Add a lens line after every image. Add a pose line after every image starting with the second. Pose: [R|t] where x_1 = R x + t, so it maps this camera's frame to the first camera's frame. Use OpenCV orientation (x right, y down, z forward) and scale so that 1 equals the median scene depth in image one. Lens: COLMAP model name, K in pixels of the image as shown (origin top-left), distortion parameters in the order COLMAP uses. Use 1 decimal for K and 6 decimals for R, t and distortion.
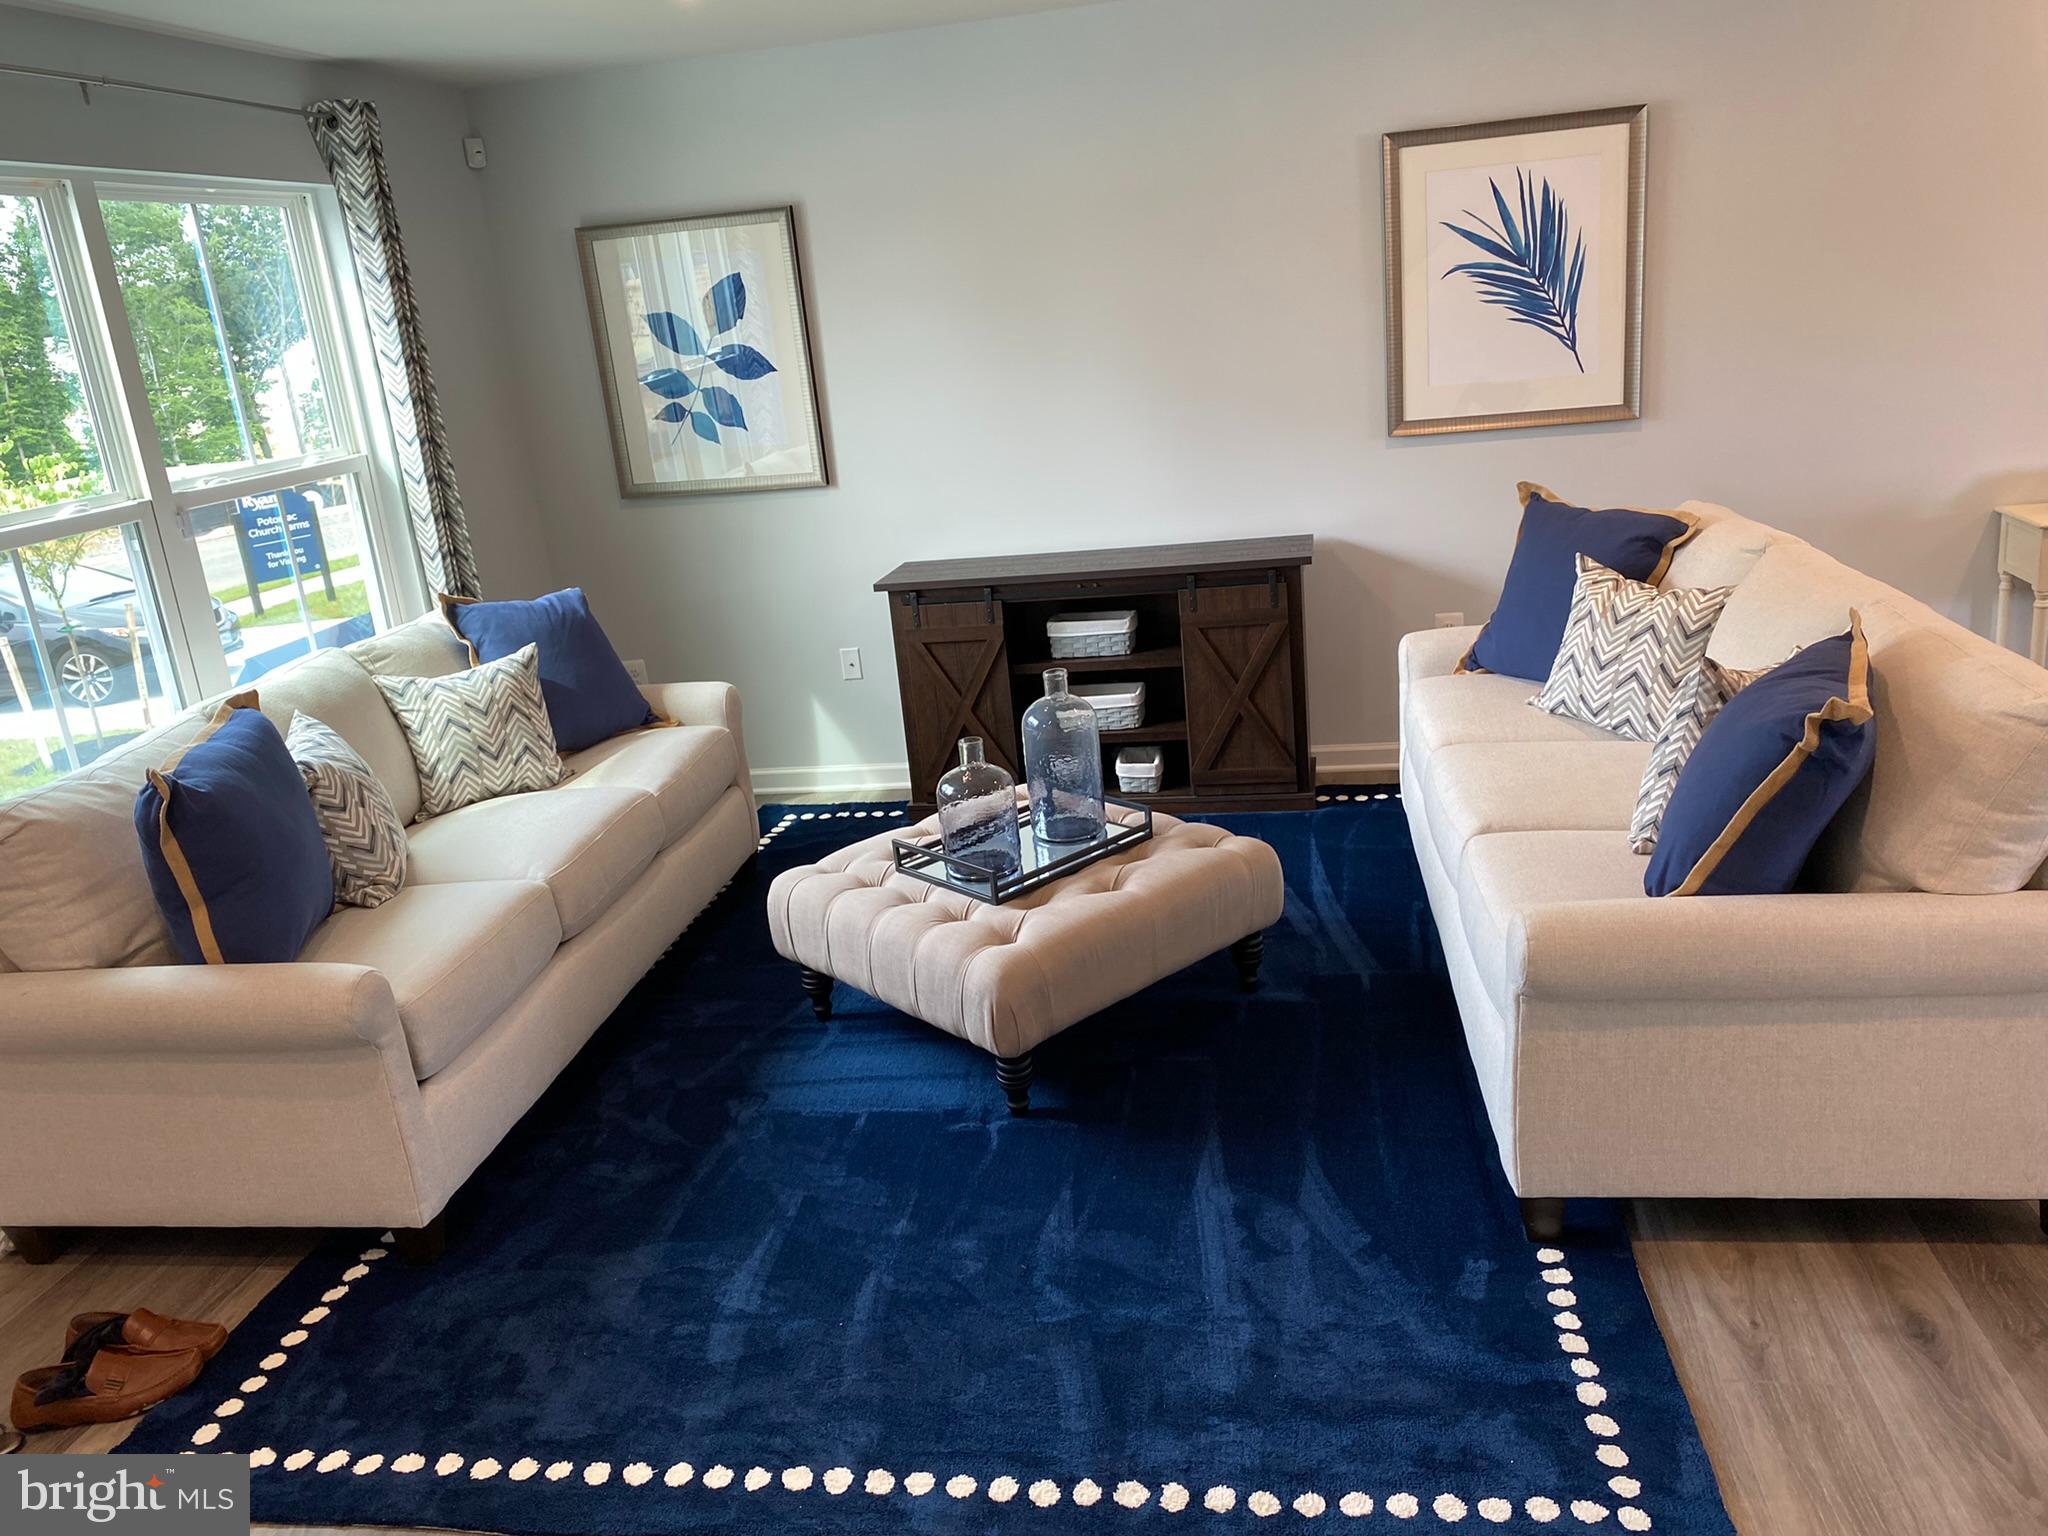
lens RADIAL K [[1555.8, 0, 1023.1], [0, 1555.8, 763.7], [0, 0, 1]] dist [0.050787, -0.064389]
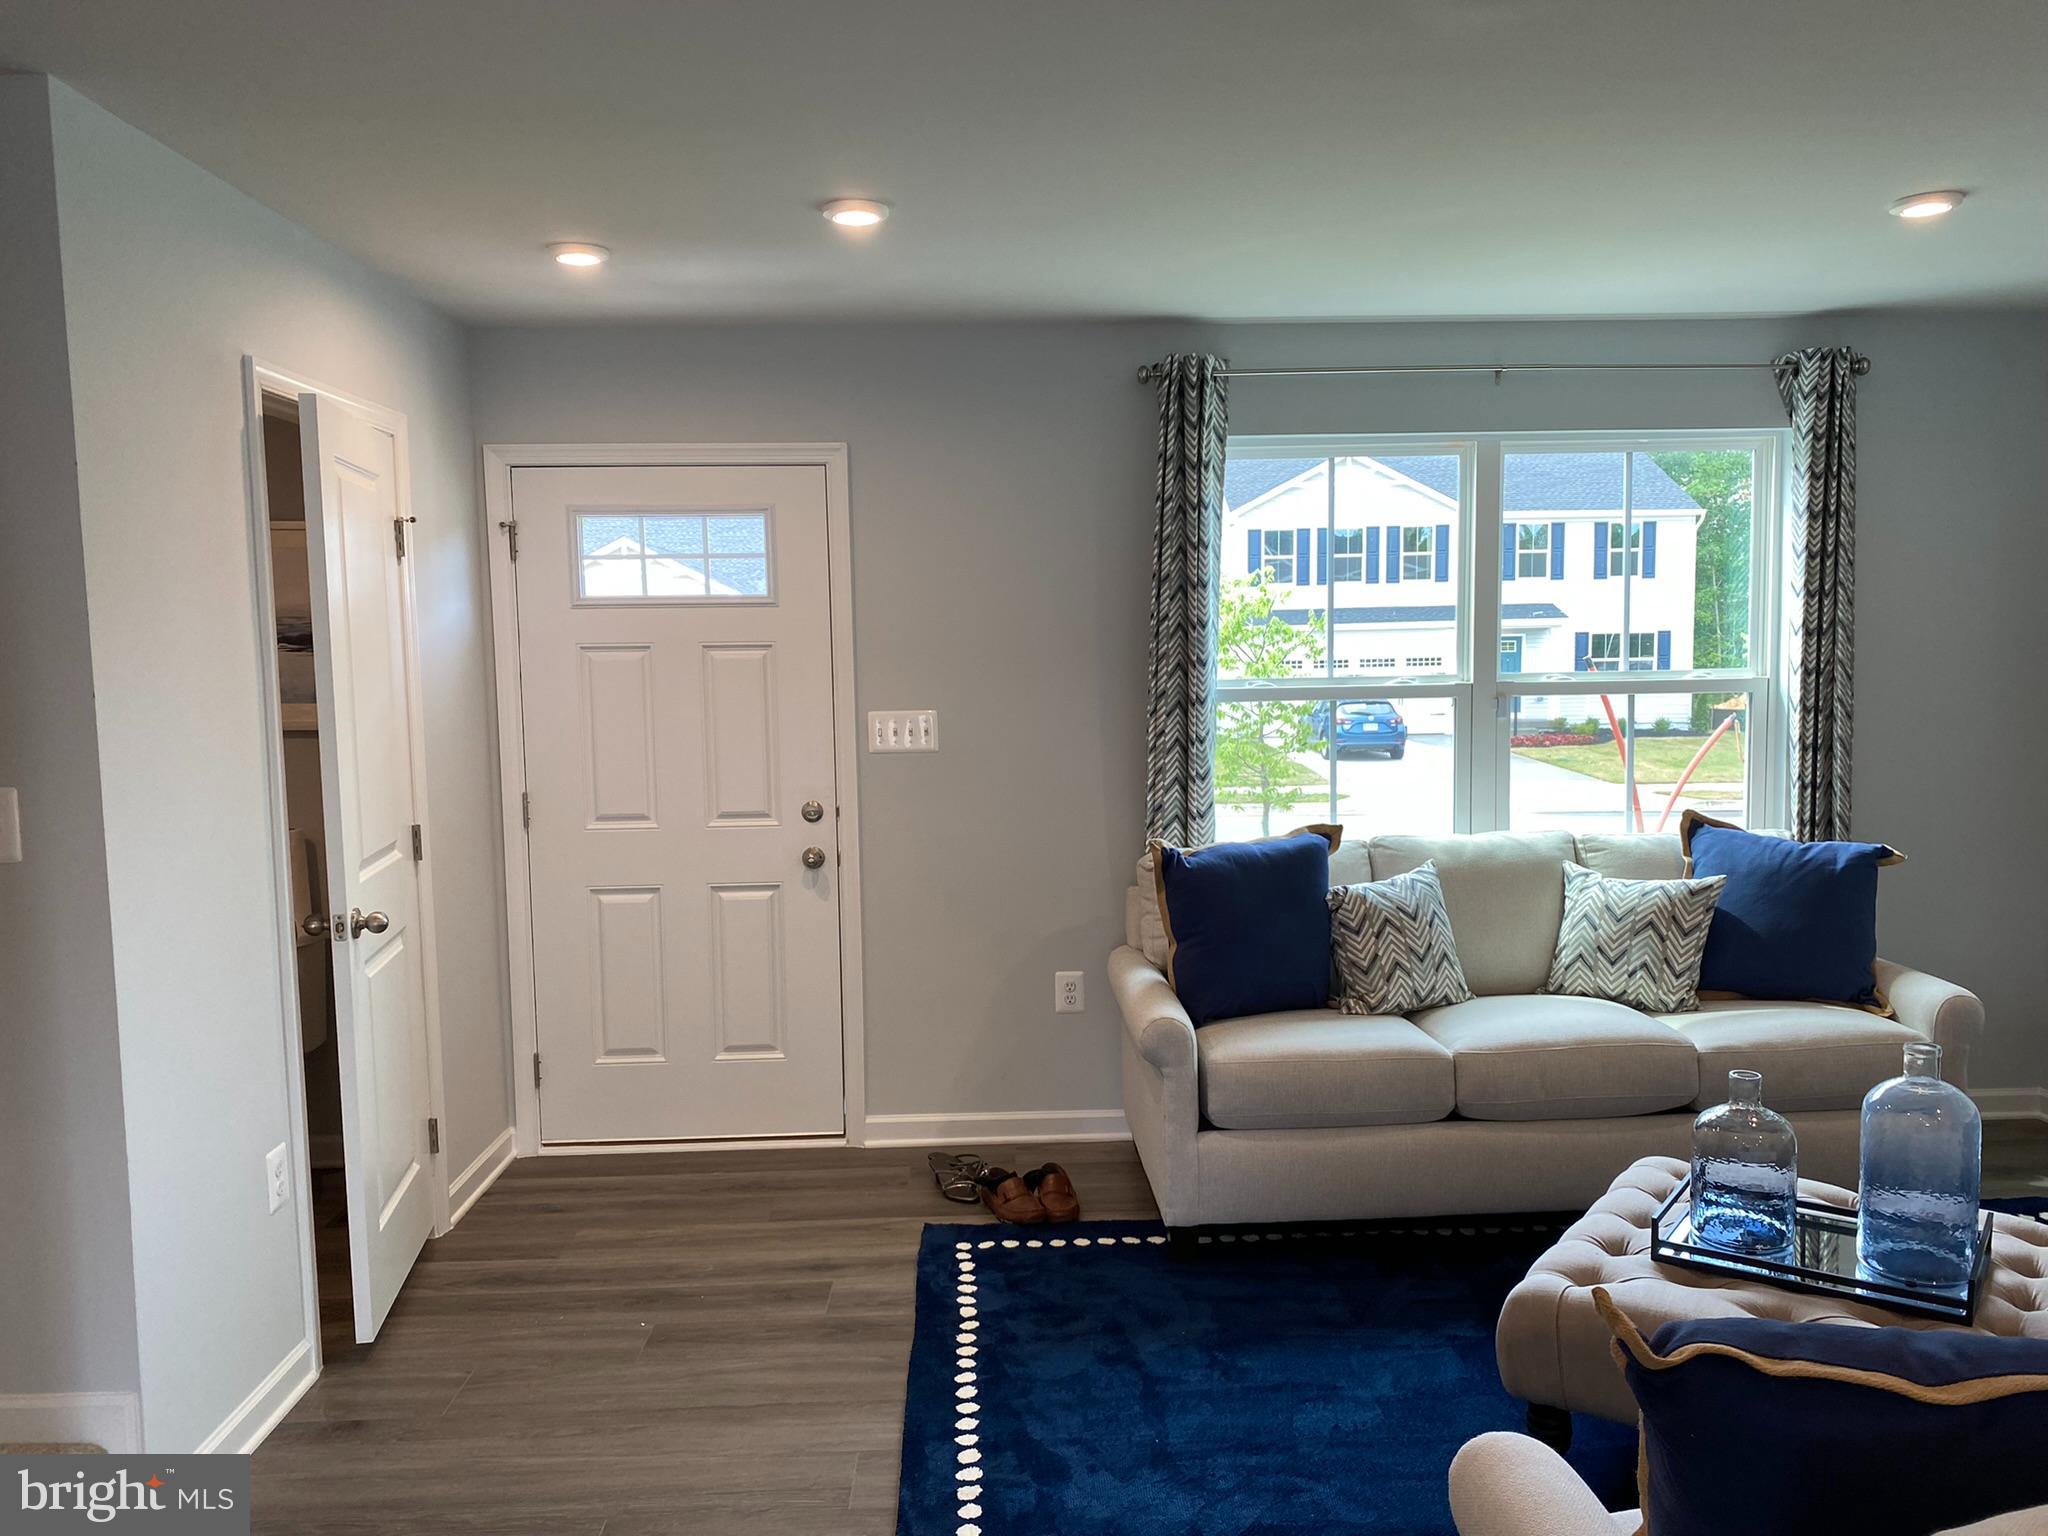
lens RADIAL K [[1555.8, 0, 1035.7], [0, 1555.8, 790.0], [0, 0, 1]] dist [0.050787, -0.064389]
pose [[0.193919, 0.186797, -0.963069, 0.573905], [-0.288502, 0.949152, 0.126006, -0.134022], [0.937637, 0.253413, 0.237949, 0.360958]]
